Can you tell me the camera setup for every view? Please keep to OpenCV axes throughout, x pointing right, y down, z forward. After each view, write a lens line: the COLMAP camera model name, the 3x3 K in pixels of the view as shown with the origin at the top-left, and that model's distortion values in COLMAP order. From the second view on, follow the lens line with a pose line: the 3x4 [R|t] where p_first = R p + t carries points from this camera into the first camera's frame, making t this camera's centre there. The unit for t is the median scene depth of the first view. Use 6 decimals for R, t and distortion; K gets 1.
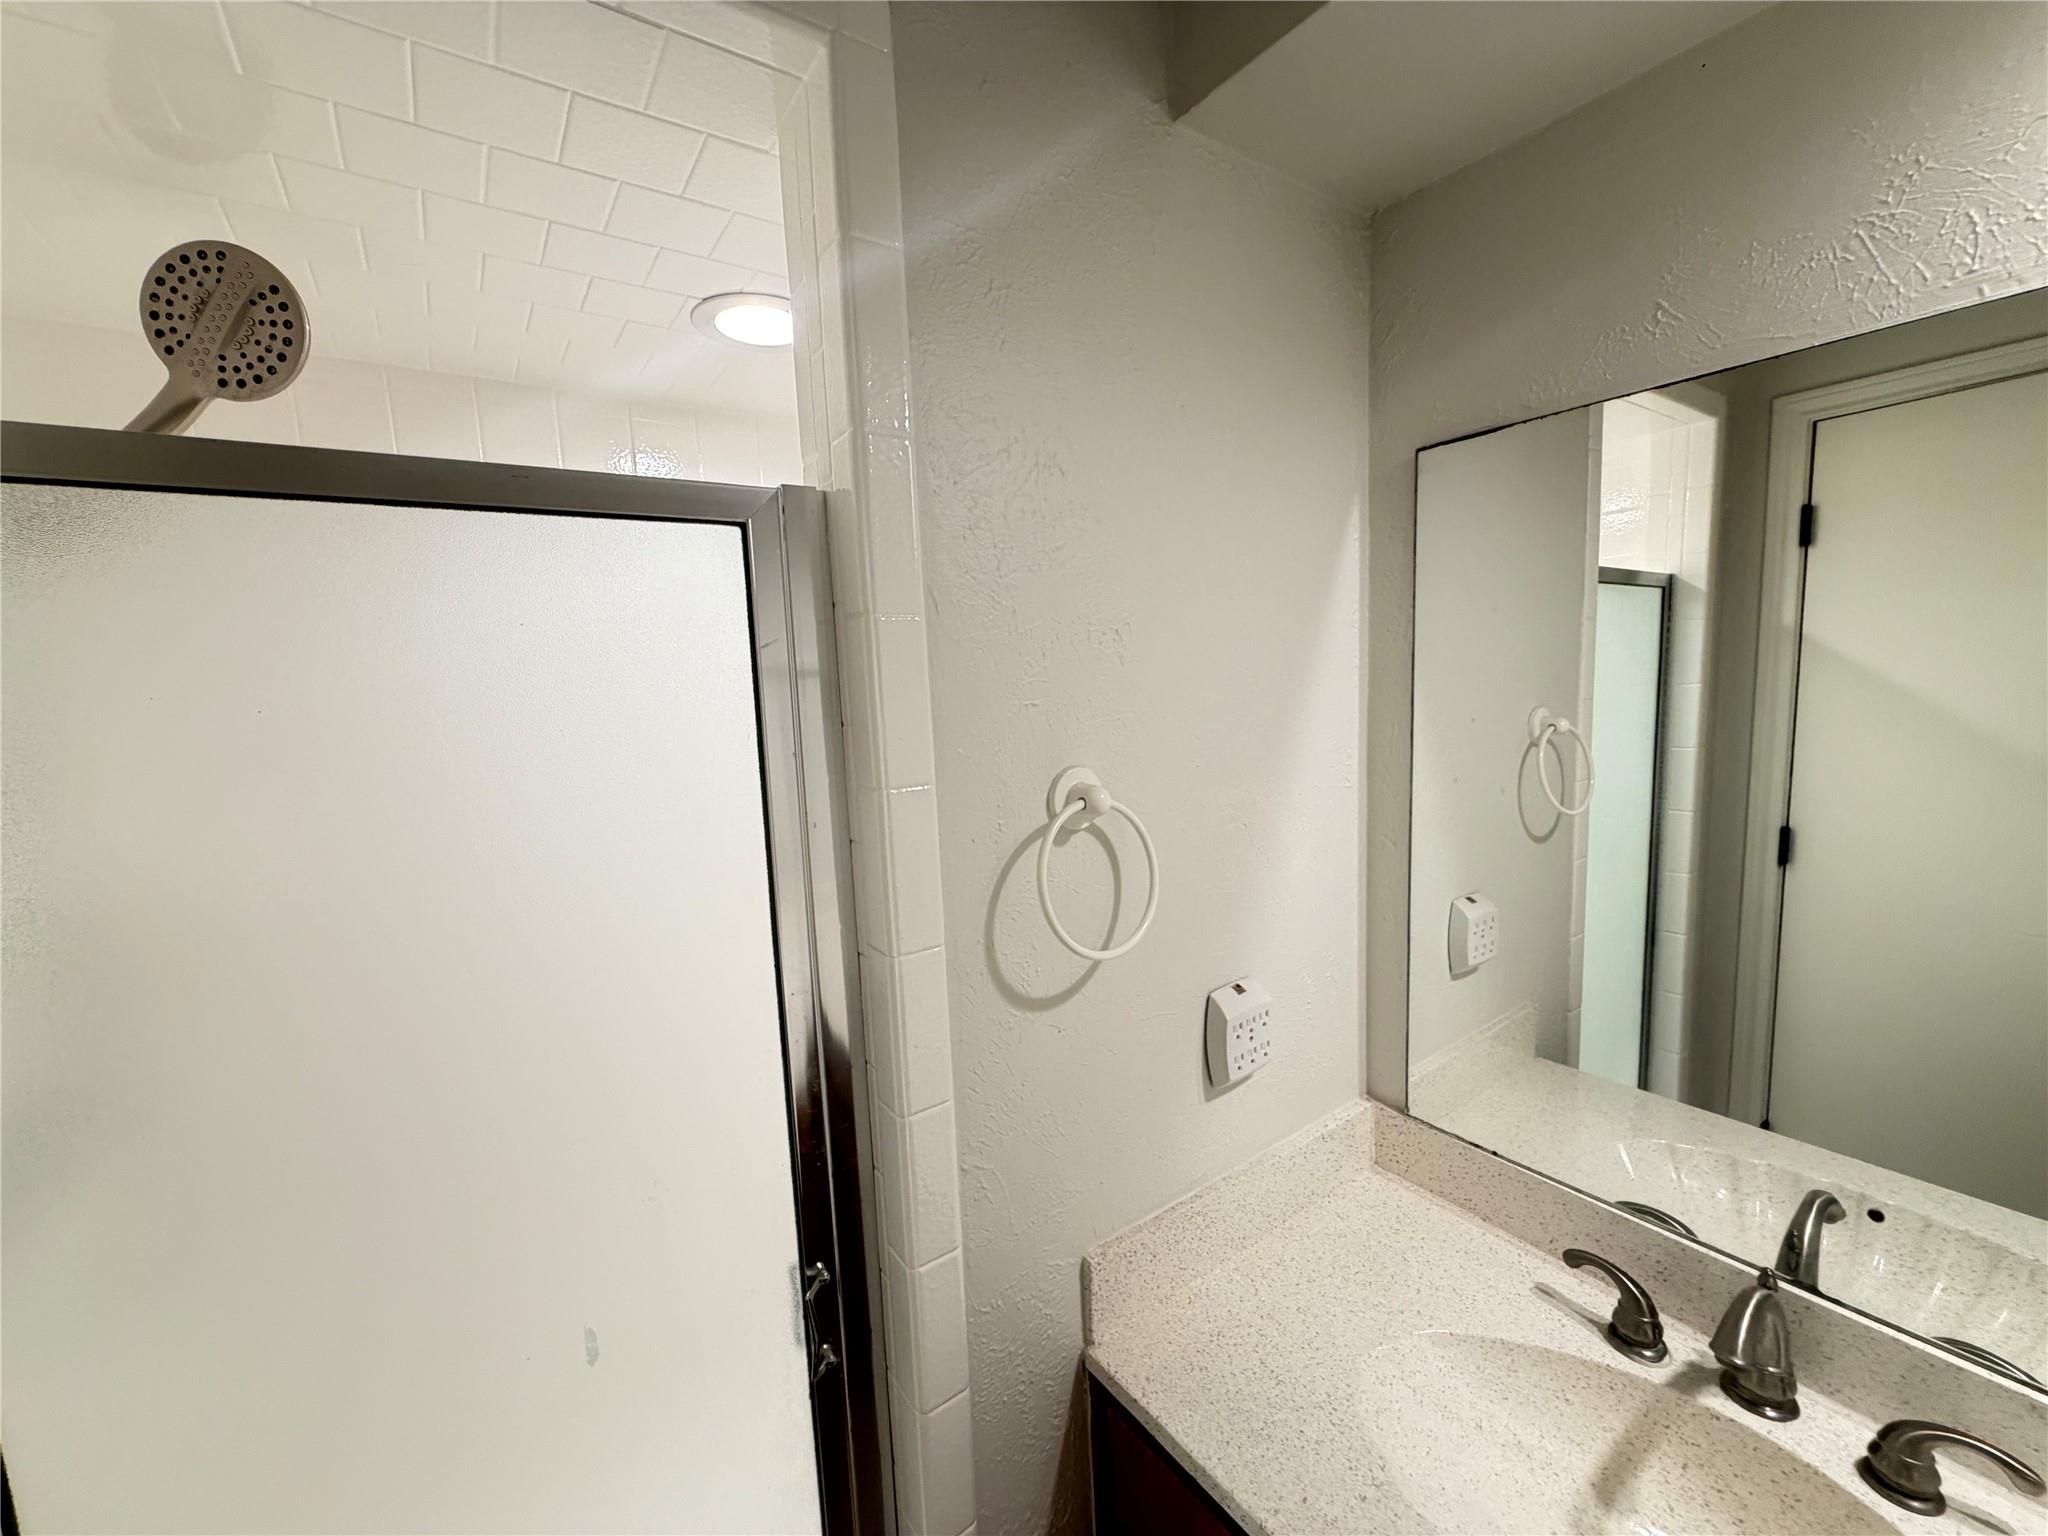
lens RADIAL K [[819.8, 0, 1015.1], [0, 819.8, 772.7], [0, 0, 1]] dist [0.000835, -0.000151]
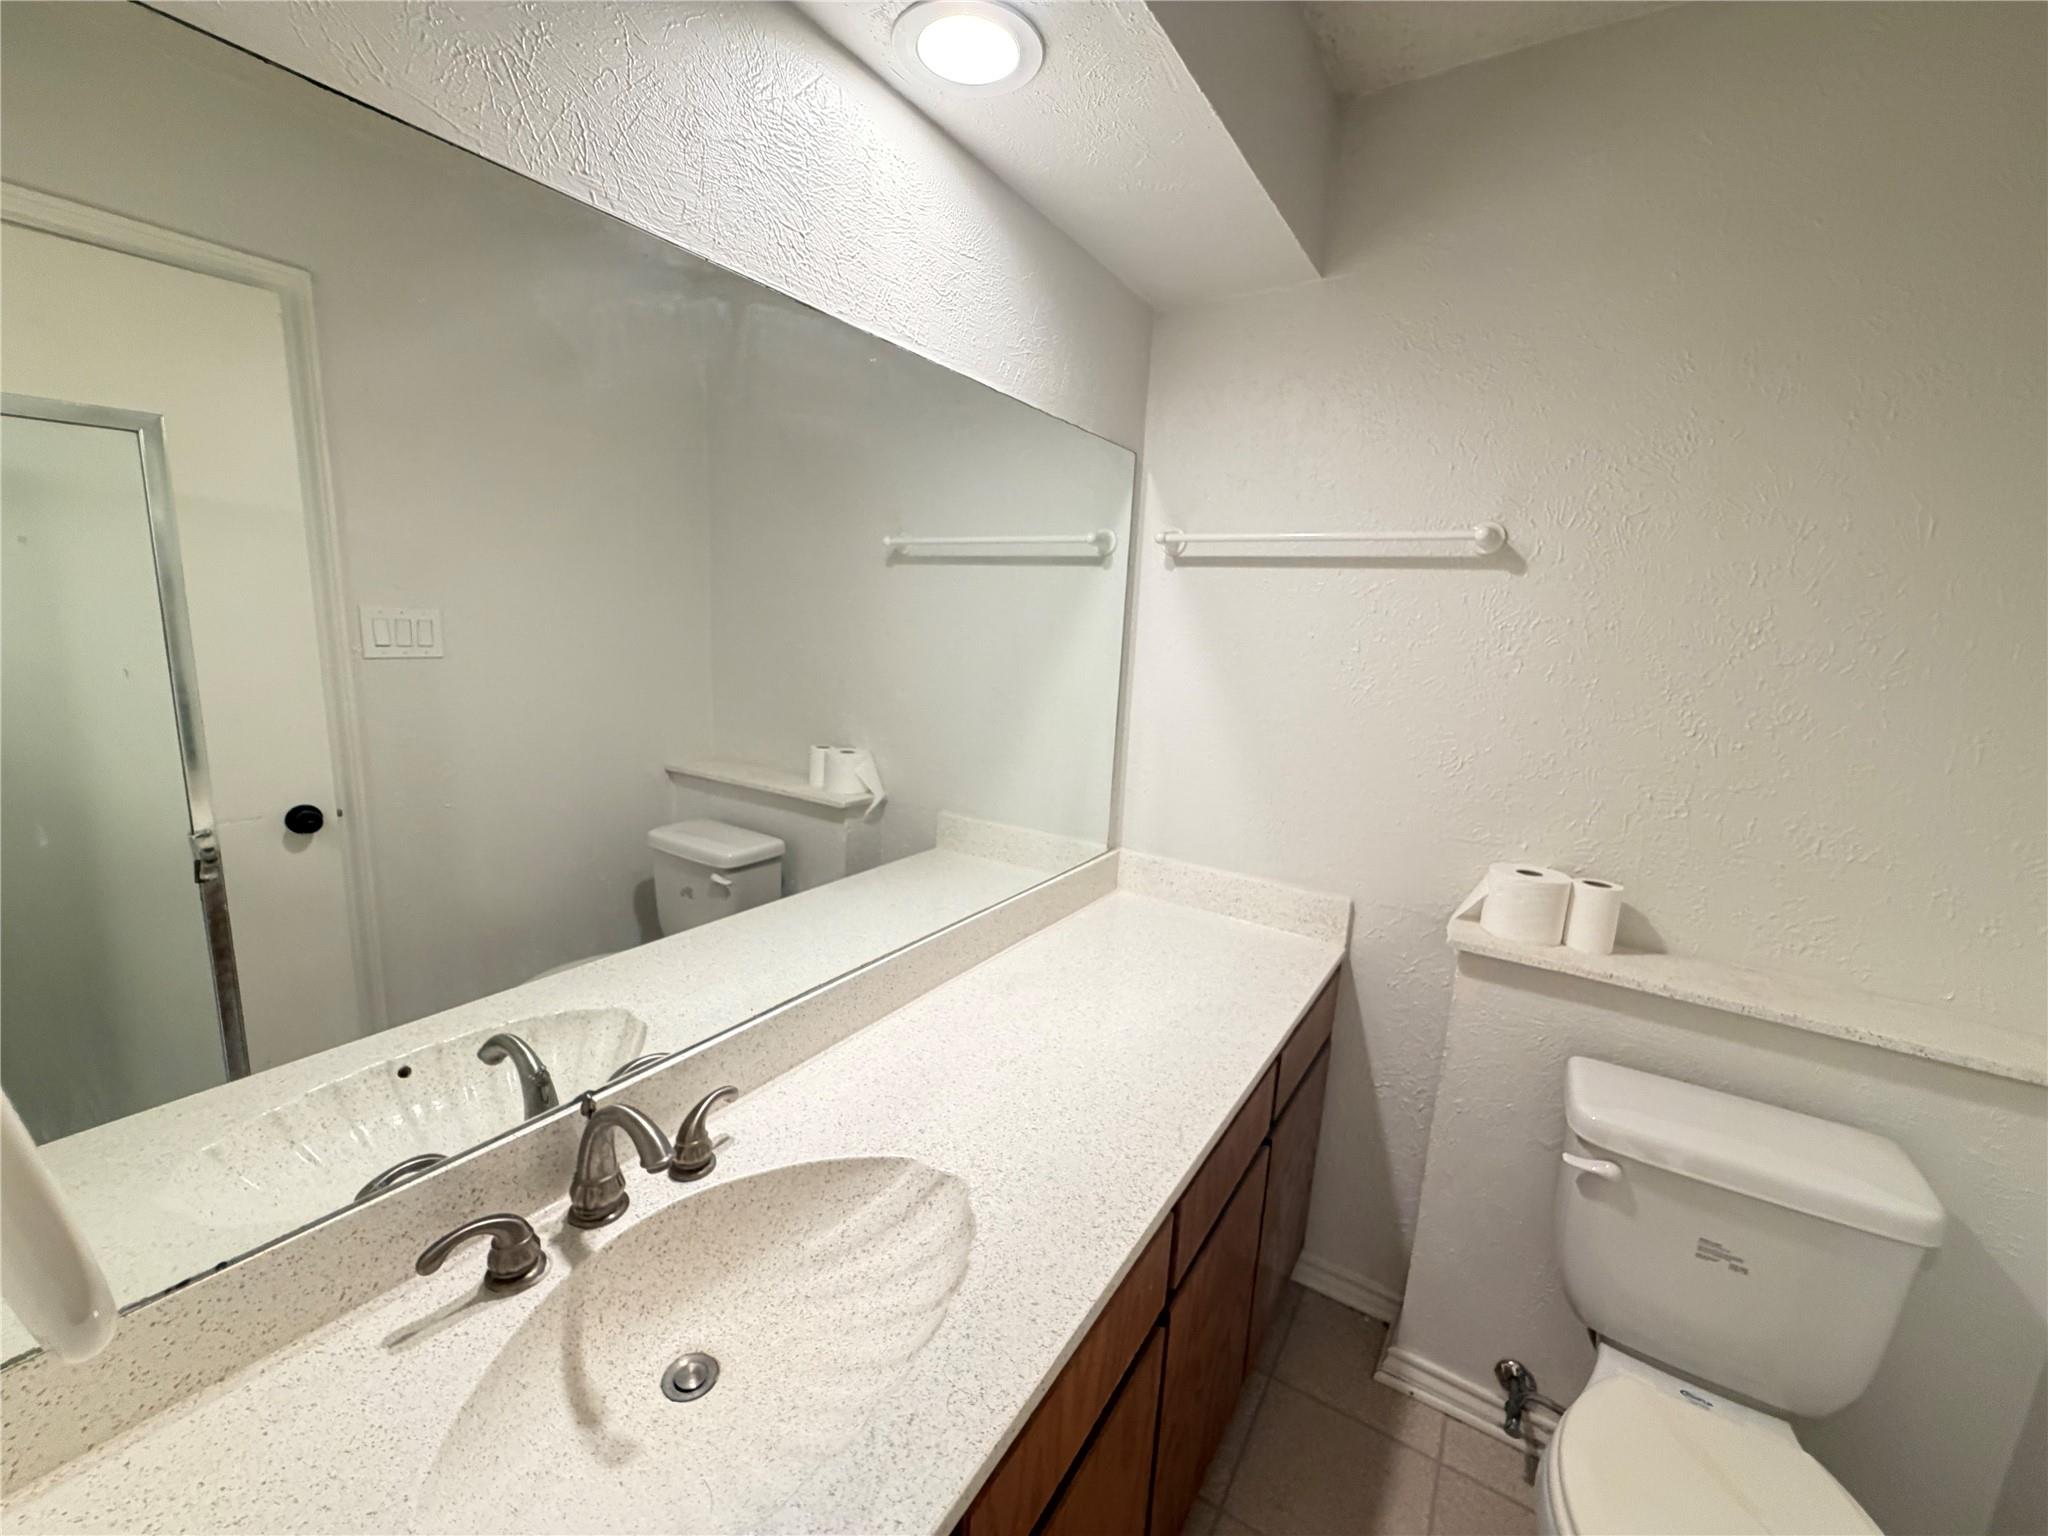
lens RADIAL K [[819.8, 0, 1015.1], [0, 819.8, 772.7], [0, 0, 1]] dist [0.000835, -0.000151]
pose [[-0.378646, -0.143095, 0.914413, -0.181707], [0.079543, 0.979289, 0.186186, 0.036237], [-0.922117, 0.143234, -0.359422, 0.715878]]
